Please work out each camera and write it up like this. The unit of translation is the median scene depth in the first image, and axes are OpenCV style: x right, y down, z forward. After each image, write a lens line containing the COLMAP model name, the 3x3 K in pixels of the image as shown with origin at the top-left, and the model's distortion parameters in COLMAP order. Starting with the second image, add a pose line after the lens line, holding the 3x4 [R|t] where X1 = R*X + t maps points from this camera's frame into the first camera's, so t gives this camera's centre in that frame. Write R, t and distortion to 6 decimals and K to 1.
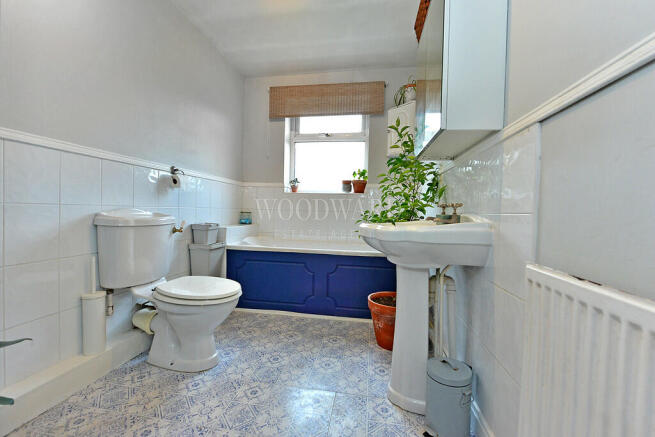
lens RADIAL K [[283.2, 0, 330.1], [0, 283.2, 214.4], [0, 0, 1]] dist [-0.011575, -0.000262]
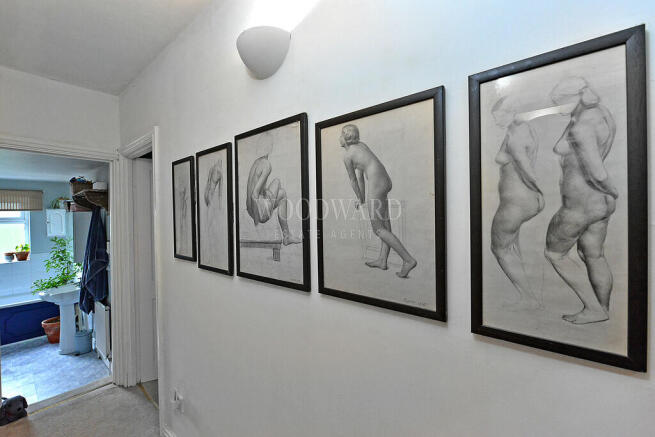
lens RADIAL K [[283.2, 0, 330.1], [0, 283.2, 214.4], [0, 0, 1]] dist [-0.011575, -0.000262]
pose [[0.527046, -0.041642, 0.848816, -0.304353], [0.035178, 0.999012, 0.027167, -0.323340], [-0.849108, 0.015541, 0.527990, -1.259984]]
